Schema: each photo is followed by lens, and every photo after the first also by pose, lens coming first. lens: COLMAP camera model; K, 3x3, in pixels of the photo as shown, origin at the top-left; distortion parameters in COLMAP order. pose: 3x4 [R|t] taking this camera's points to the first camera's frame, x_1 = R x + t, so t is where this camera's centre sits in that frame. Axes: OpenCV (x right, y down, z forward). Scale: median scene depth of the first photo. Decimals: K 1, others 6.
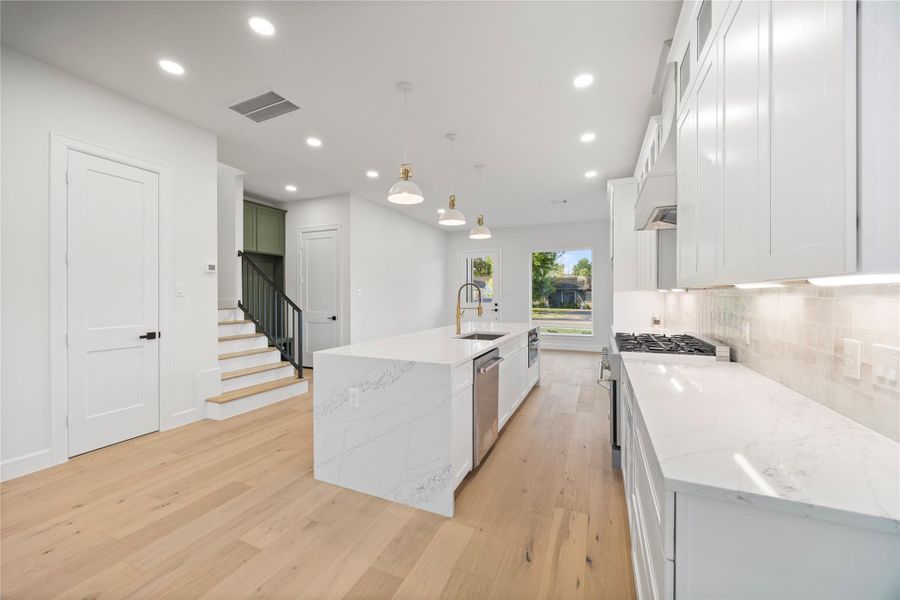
lens RADIAL K [[340.1, 0, 446.0], [0, 340.1, 298.1], [0, 0, 1]] dist [-0.000533, -0.000017]
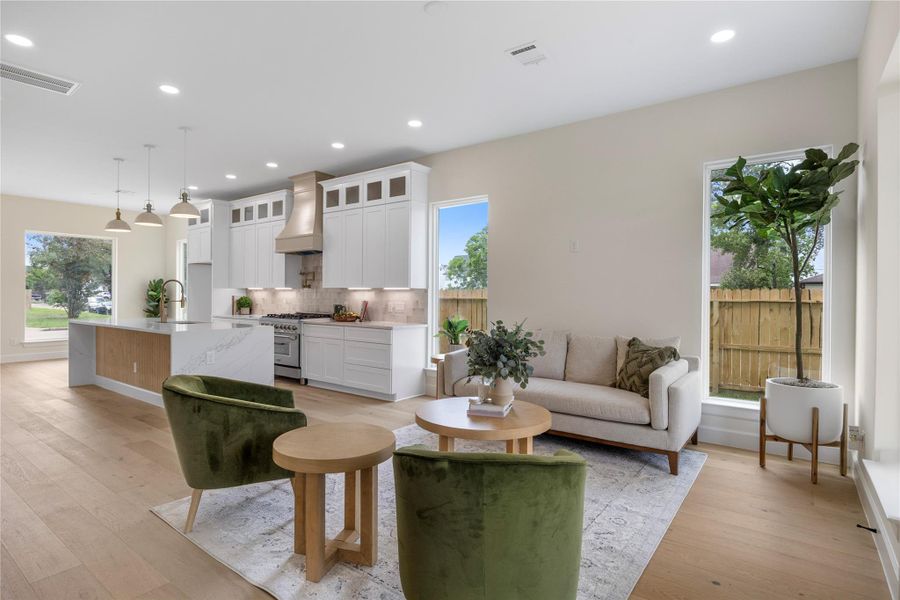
lens RADIAL K [[462.3, 0, 450.0], [0, 462.3, 300.0], [0, 0, 1]] dist [-0.015791, -0.000970]
pose [[0.200815, 0.003119, 0.979624, -2.093157], [-0.007436, 0.999971, -0.001660, 0.046548], [-0.979601, -0.006951, 0.200832, -0.422229]]
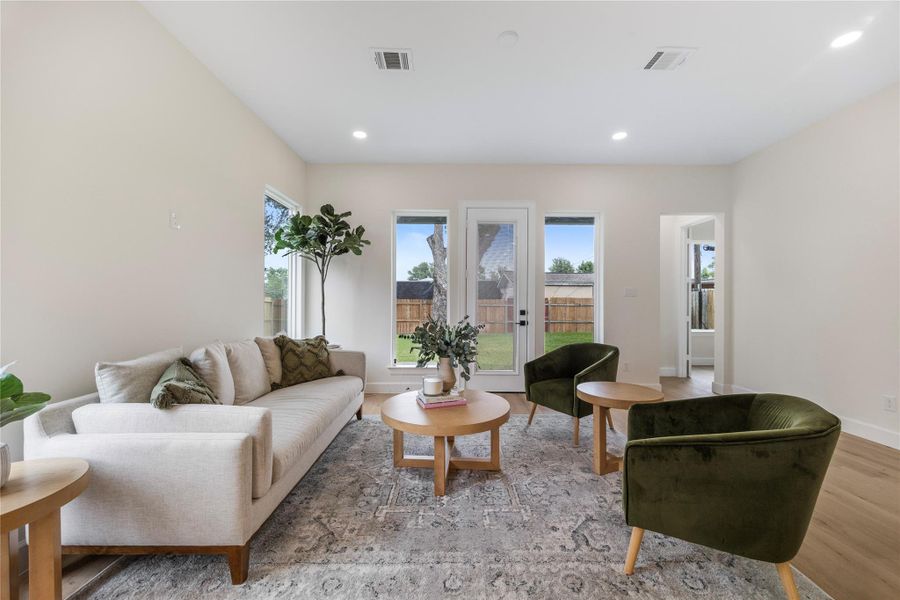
lens RADIAL K [[348.9, 0, 450.0], [0, 348.9, 300.0], [0, 0, 1]] dist [-0.000884, -0.000076]
pose [[-0.904593, 0.001938, -0.426273, -0.238123], [0.002420, 0.999997, -0.000589, 0.045465], [0.426270, -0.001564, -0.904594, 0.779675]]
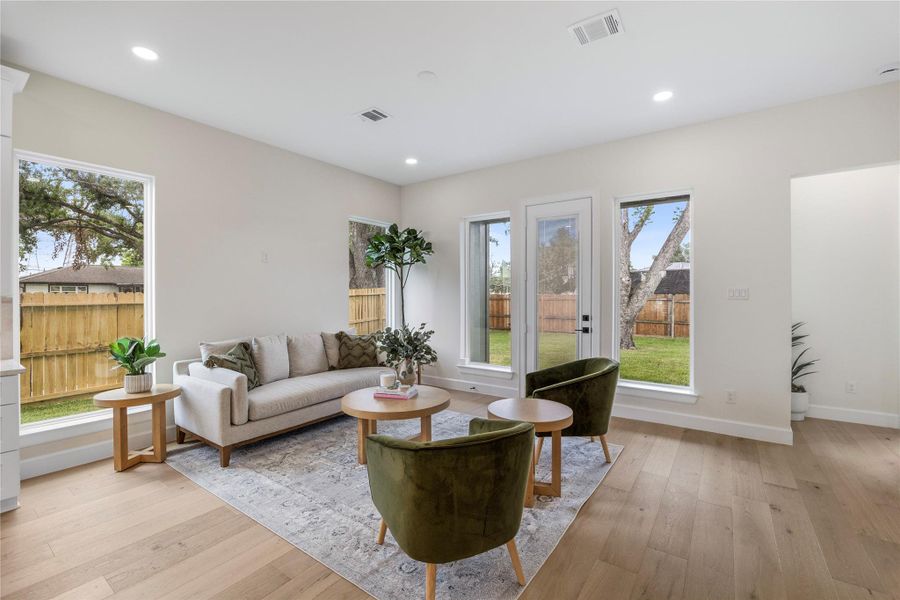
lens RADIAL K [[394.0, 0, 450.2], [0, 394.0, 292.9], [0, 0, 1]] dist [-0.012386, 0.000085]
pose [[-0.982689, 0.009510, 0.185020, -1.188405], [0.009475, 0.999955, -0.001075, -0.014240], [-0.185022, 0.000697, -0.982734, 1.198620]]
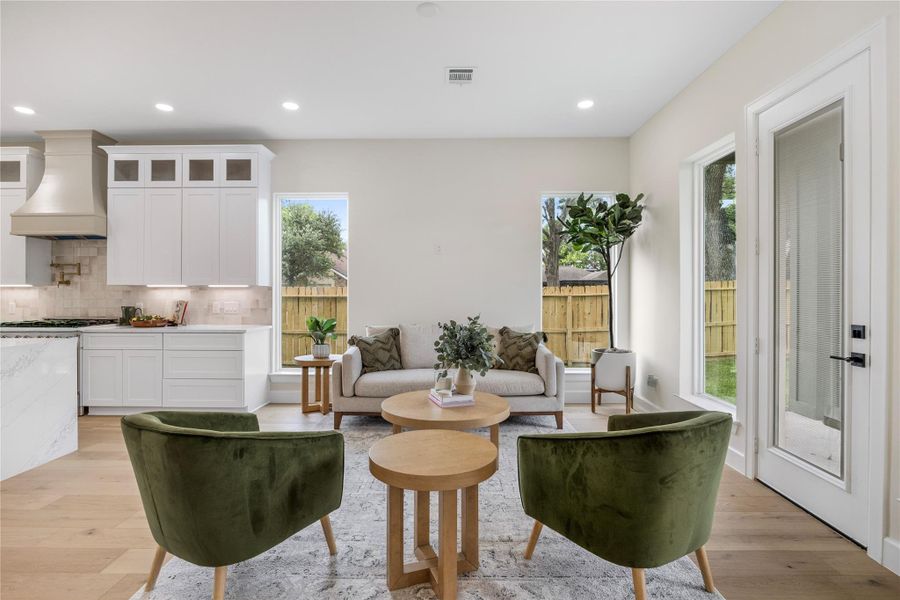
lens RADIAL K [[439.0, 0, 449.2], [0, 439.0, 294.8], [0, 0, 1]] dist [-0.002421, -0.001462]
pose [[-0.408605, 0.003572, 0.912704, -2.003570], [0.007131, 0.999974, -0.000722, 0.031197], [-0.912684, 0.006213, -0.408620, 0.322854]]
